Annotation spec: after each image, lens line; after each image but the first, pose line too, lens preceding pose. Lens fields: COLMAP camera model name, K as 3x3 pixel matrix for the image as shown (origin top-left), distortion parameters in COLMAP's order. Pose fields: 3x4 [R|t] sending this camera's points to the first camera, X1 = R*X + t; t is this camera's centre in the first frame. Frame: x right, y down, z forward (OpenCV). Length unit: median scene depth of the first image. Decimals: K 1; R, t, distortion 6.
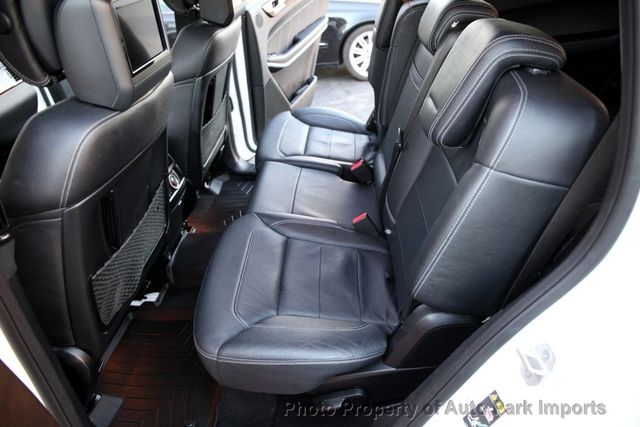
lens RADIAL K [[434.9, 0, 320.0], [0, 434.9, 213.5], [0, 0, 1]] dist [-0.105531, 0.080277]
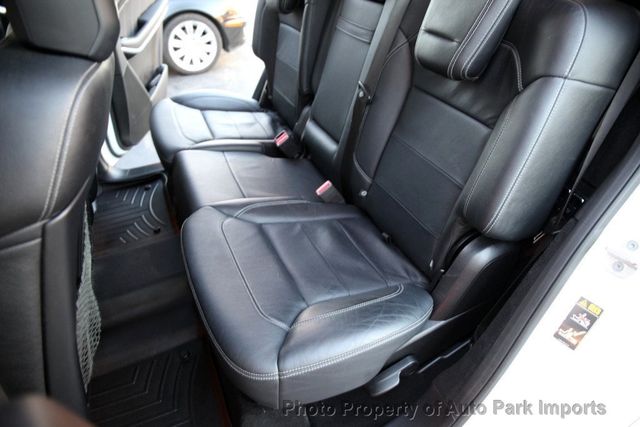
lens RADIAL K [[434.9, 0, 320.0], [0, 434.9, 213.5], [0, 0, 1]] dist [-0.105531, 0.080277]
pose [[0.893111, -0.212354, 0.396559, -0.234140], [0.211629, 0.976259, 0.046159, 0.015745], [-0.396946, 0.042698, 0.916848, 0.133069]]
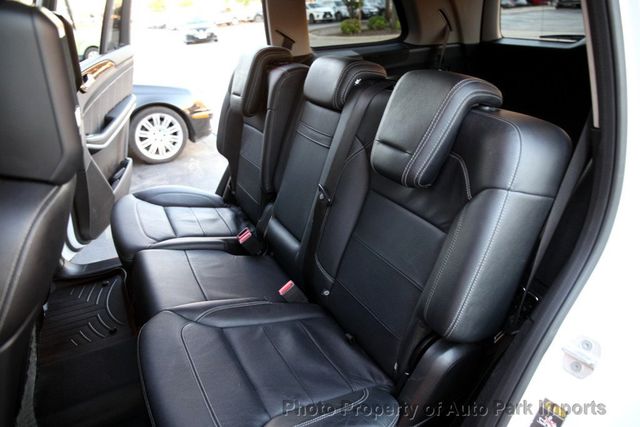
lens RADIAL K [[434.9, 0, 320.0], [0, 434.9, 213.5], [0, 0, 1]] dist [-0.105531, 0.080277]
pose [[0.854148, -0.142213, 0.500207, -0.226997], [0.231042, 0.965512, -0.120023, -0.011301], [-0.465887, 0.218086, 0.857547, 0.122054]]
